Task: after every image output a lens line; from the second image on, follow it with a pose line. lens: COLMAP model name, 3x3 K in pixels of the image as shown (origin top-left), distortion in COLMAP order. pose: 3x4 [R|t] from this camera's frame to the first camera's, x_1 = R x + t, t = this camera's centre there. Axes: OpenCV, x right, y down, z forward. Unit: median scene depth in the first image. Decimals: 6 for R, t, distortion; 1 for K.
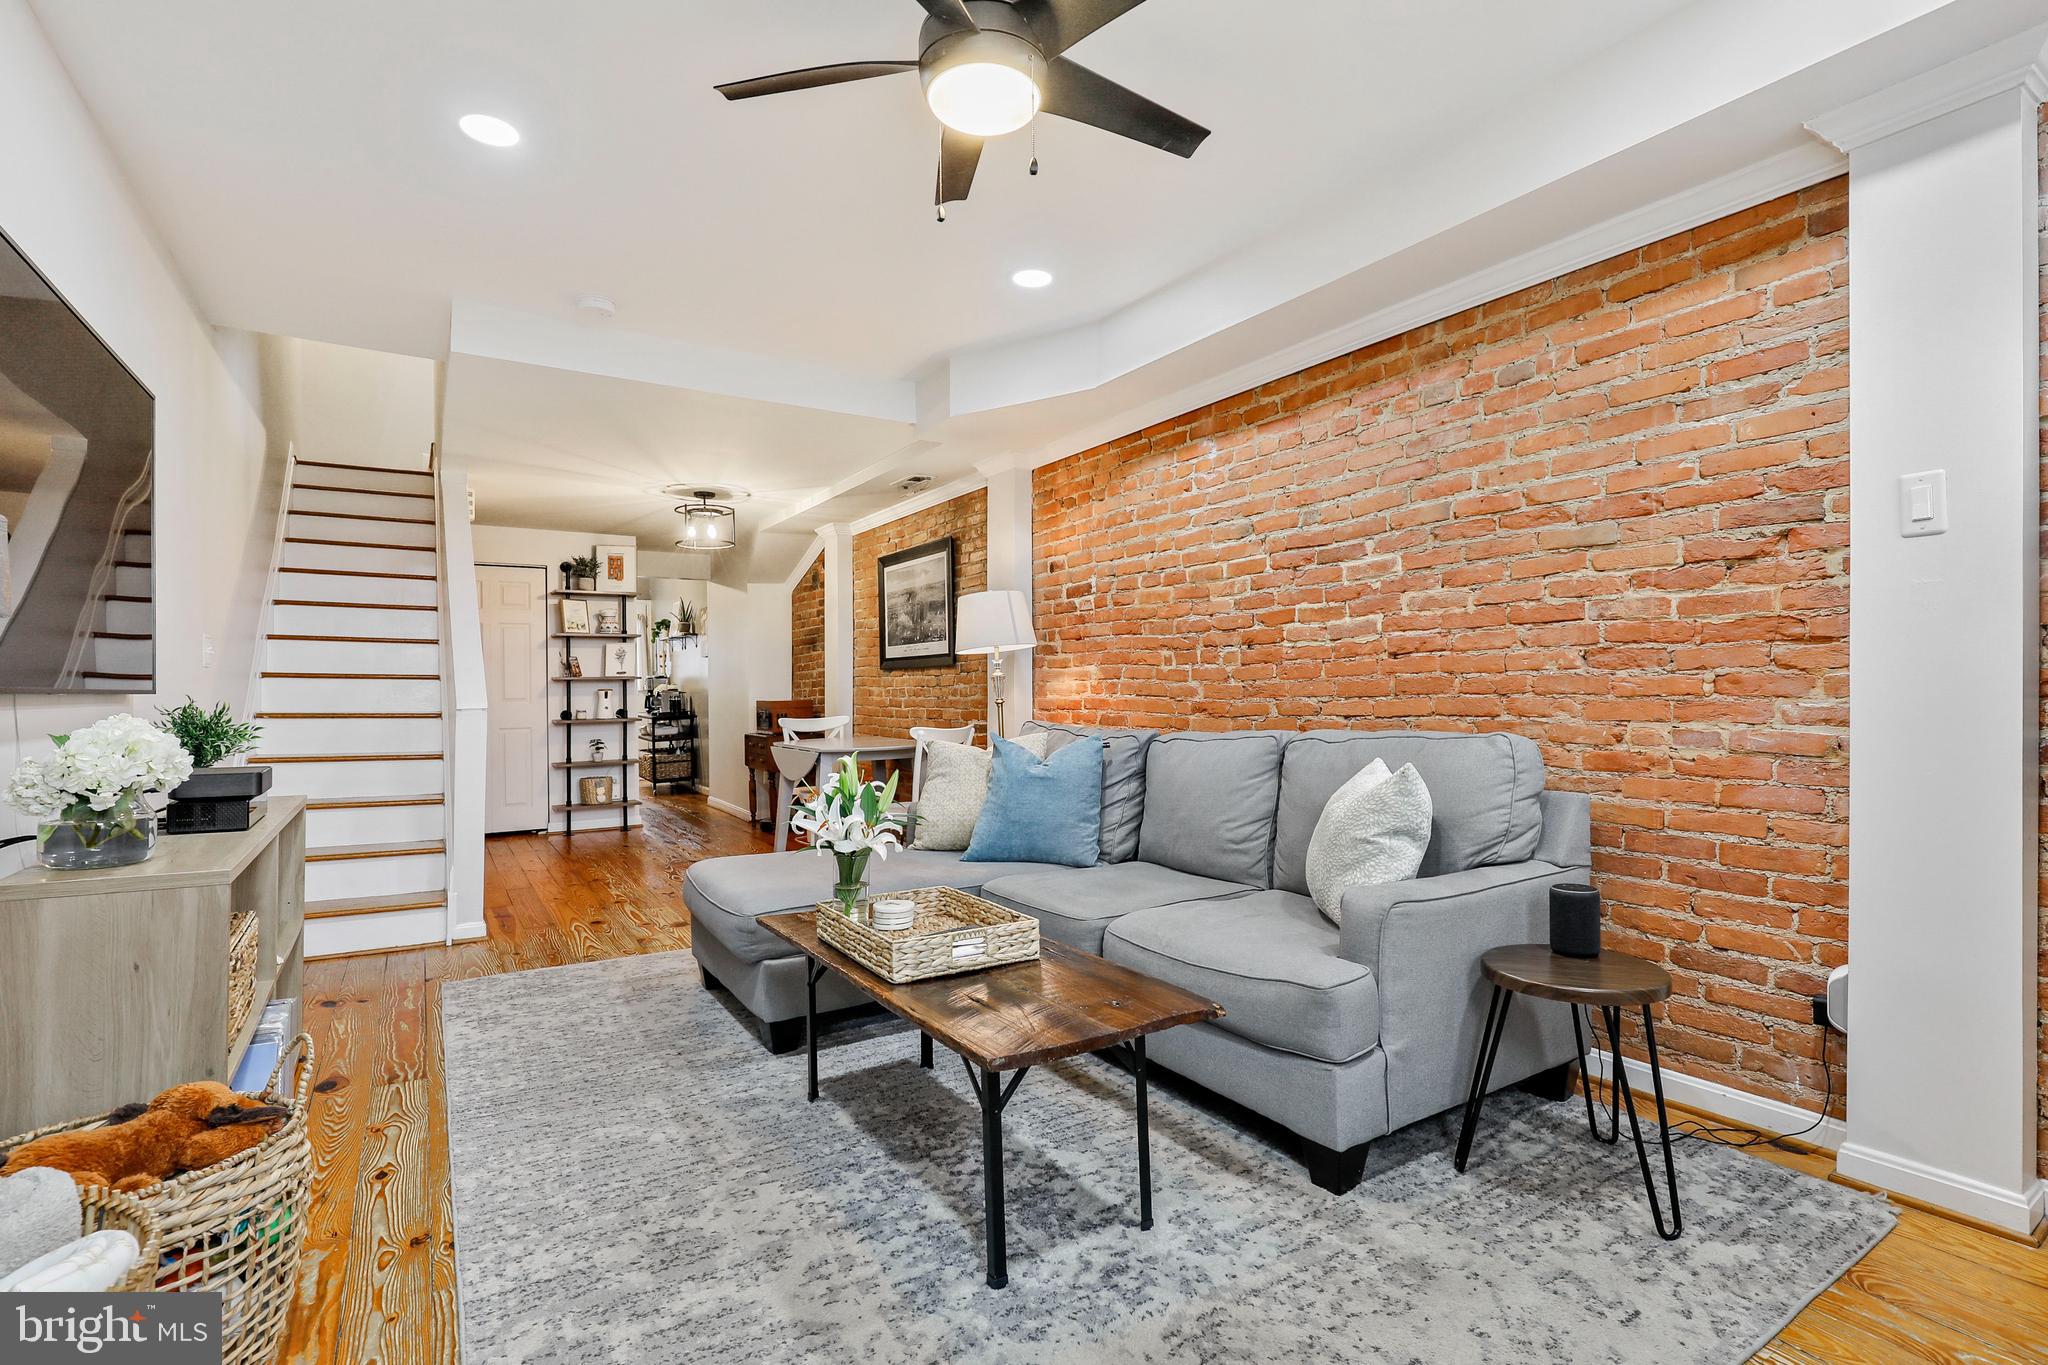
lens RADIAL K [[970.2, 0, 1020.9], [0, 970.2, 686.0], [0, 0, 1]] dist [-0.003166, 0.000824]
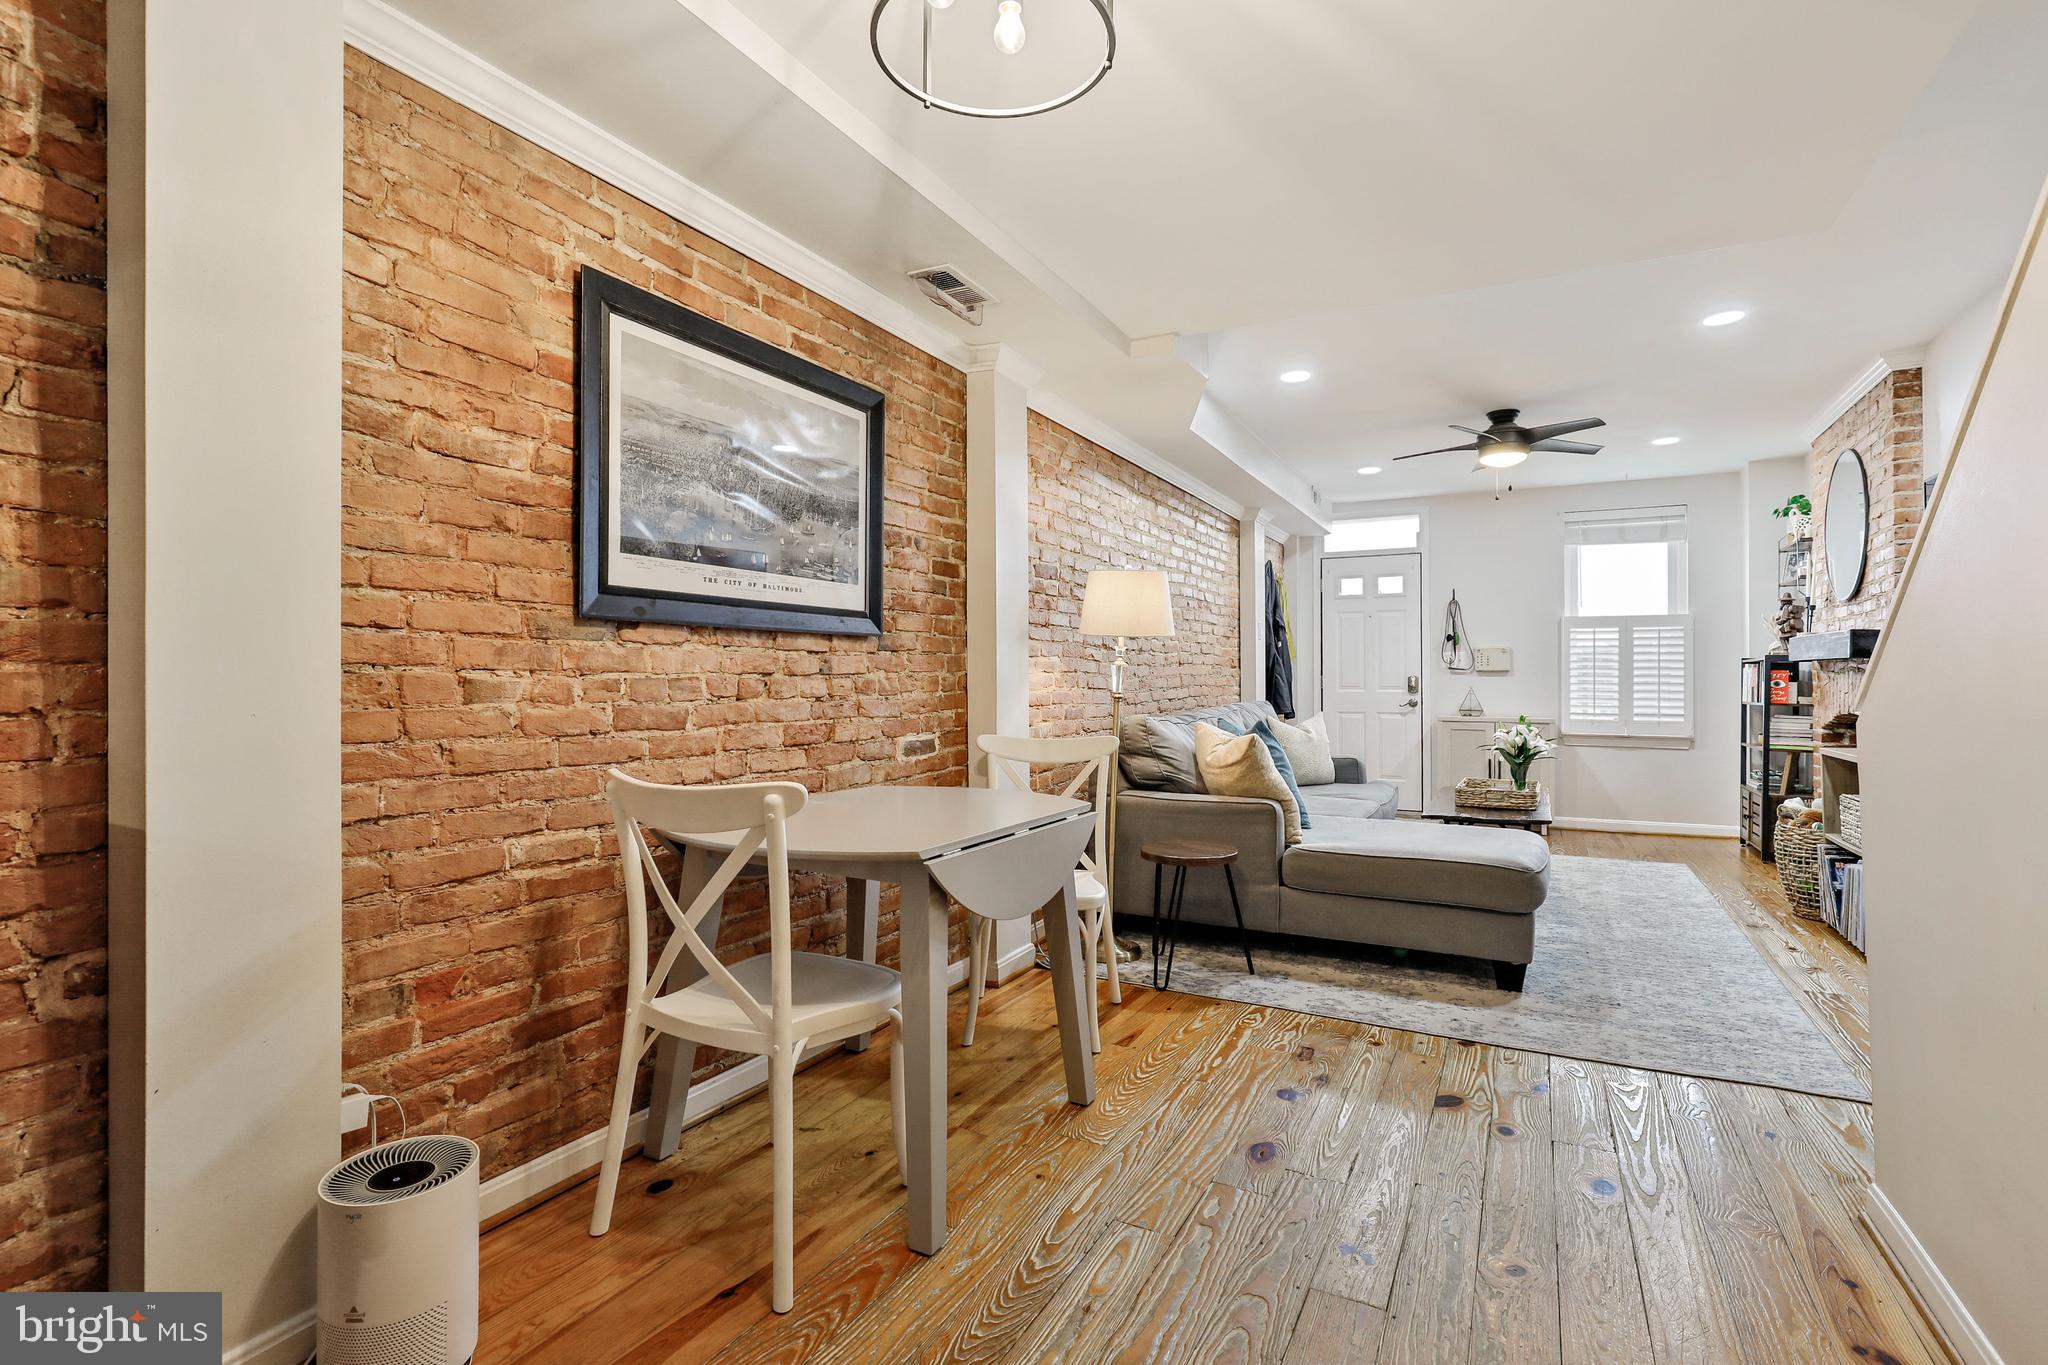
lens RADIAL K [[962.9, 0, 1033.5], [0, 962.9, 674.2], [0, 0, 1]] dist [-0.005167, -0.000094]
pose [[-0.509643, 0.017156, 0.860215, -0.465803], [0.004310, 0.999840, -0.017387, 0.007752], [-0.860375, -0.005154, -0.509635, 0.981572]]
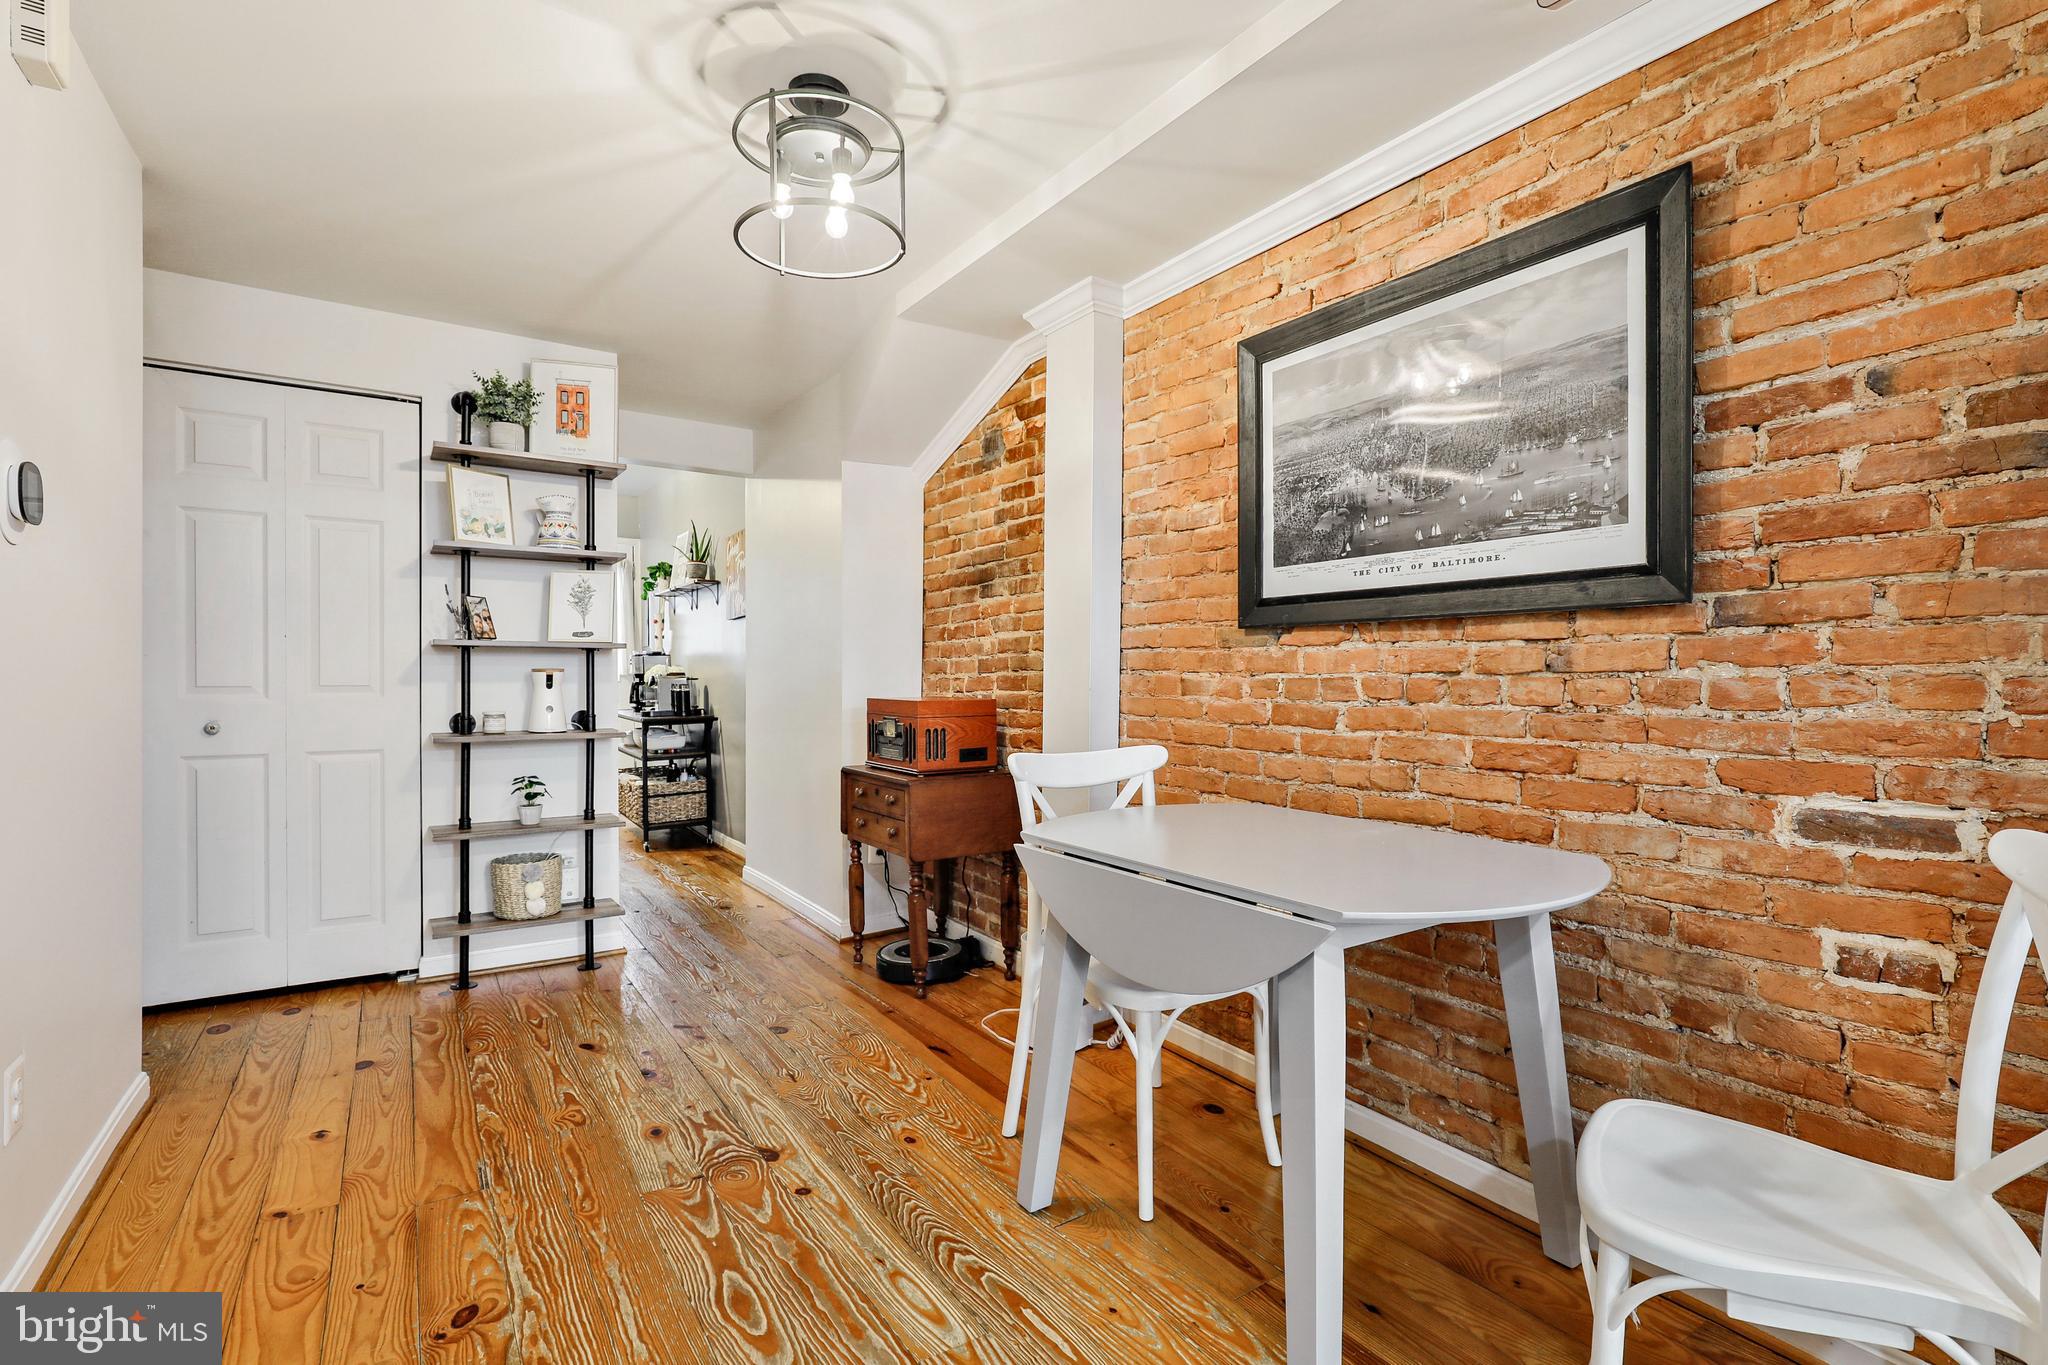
lens RADIAL K [[970.2, 0, 1020.9], [0, 970.2, 686.0], [0, 0, 1]] dist [-0.003166, 0.000824]
pose [[0.999766, 0.015244, 0.015338, -0.227160], [-0.015387, 0.999839, 0.009208, 0.004115], [-0.015195, -0.009442, 0.999840, 0.578747]]
